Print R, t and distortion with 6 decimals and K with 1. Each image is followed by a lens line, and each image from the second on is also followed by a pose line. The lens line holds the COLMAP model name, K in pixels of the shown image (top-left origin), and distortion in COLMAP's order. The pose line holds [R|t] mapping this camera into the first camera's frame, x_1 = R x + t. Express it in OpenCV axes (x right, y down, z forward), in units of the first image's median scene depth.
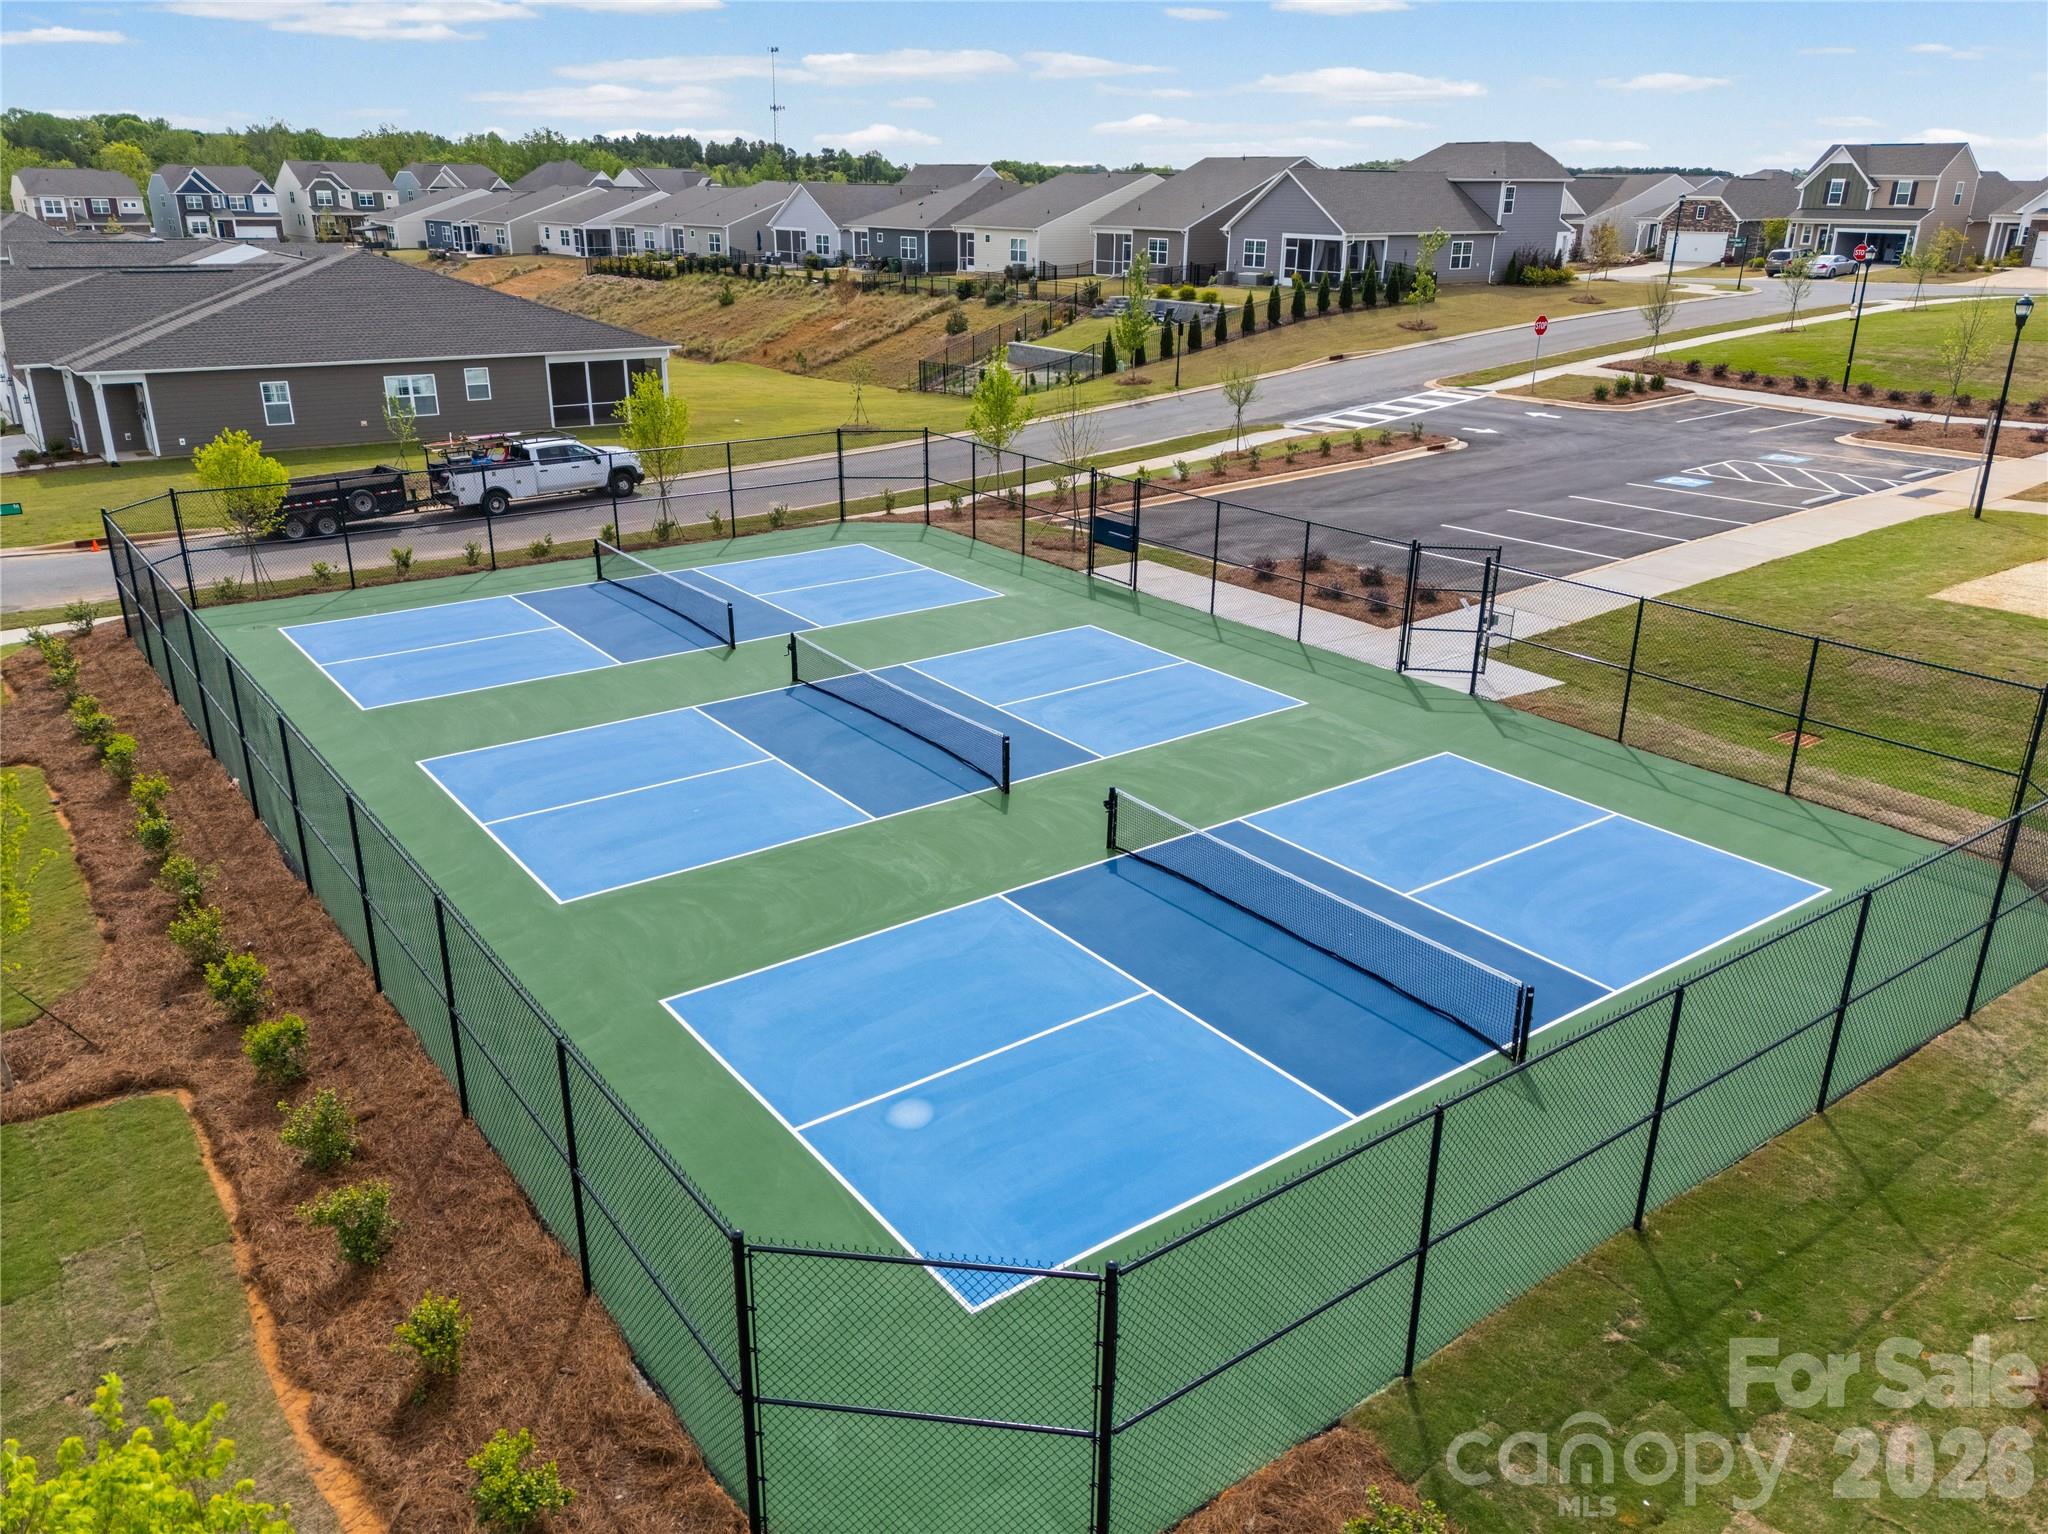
lens RADIAL K [[1513.0, 0, 1024.0], [0, 1513.0, 767.0], [0, 0, 1]] dist [0.087996, -0.084158]
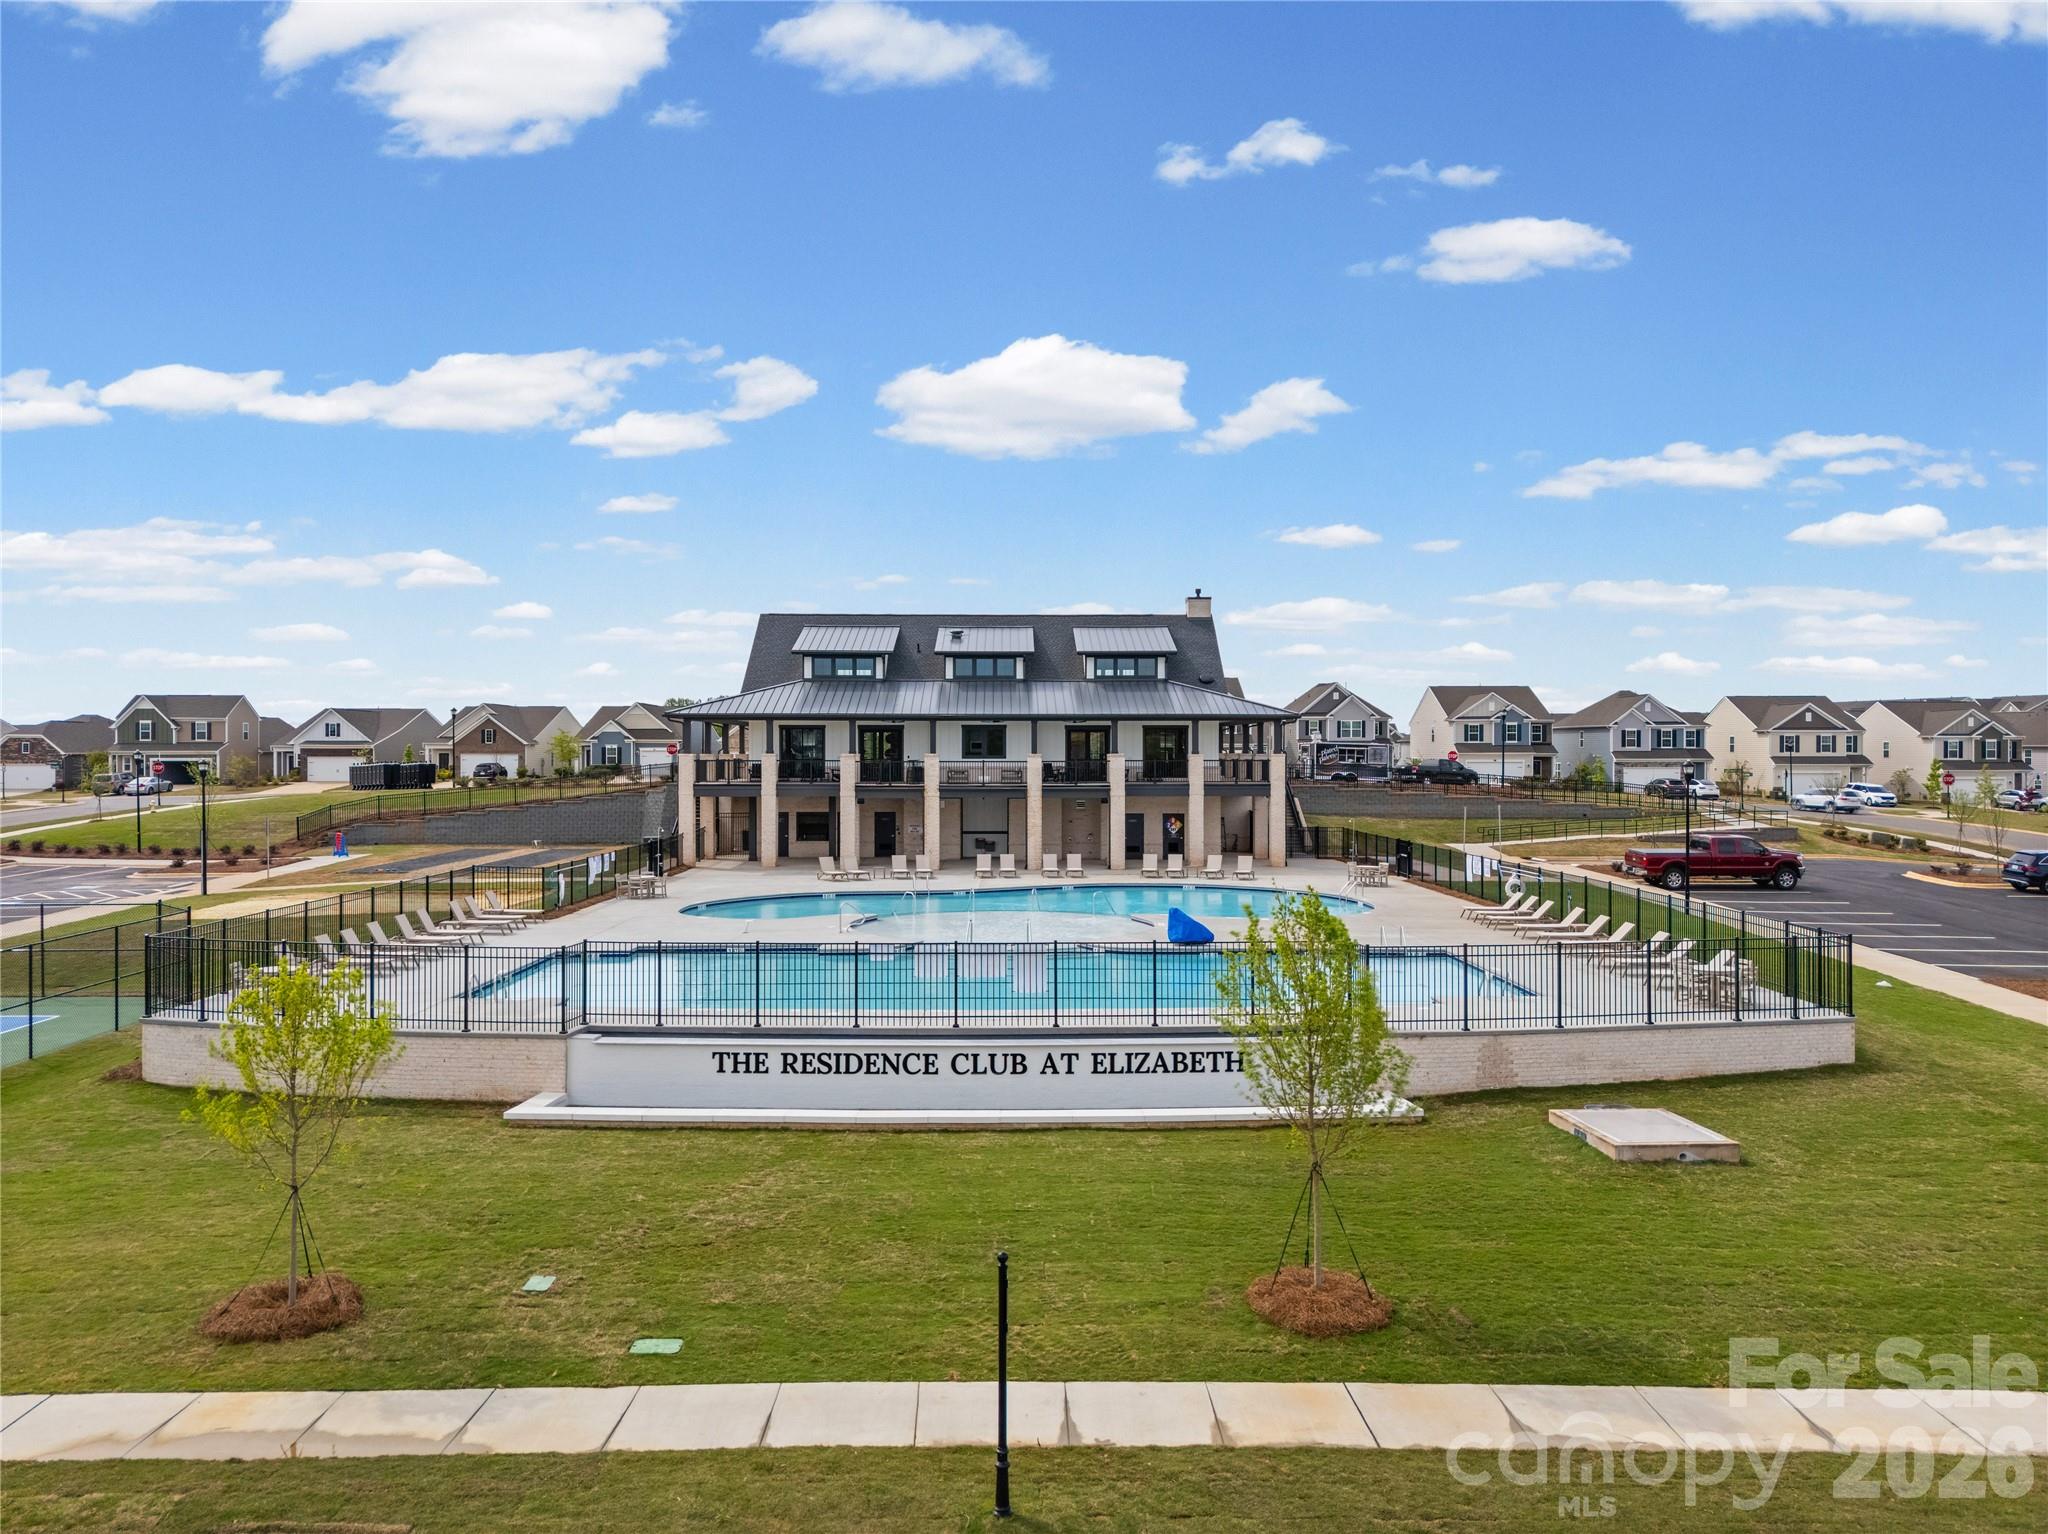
lens RADIAL K [[1513.0, 0, 1024.0], [0, 1513.0, 767.0], [0, 0, 1]] dist [0.087996, -0.084158]
pose [[0.584173, -0.018321, 0.811422, -0.061218], [0.293198, 0.936996, -0.189928, 0.097066], [-0.756820, 0.348858, 0.552740, -0.201877]]
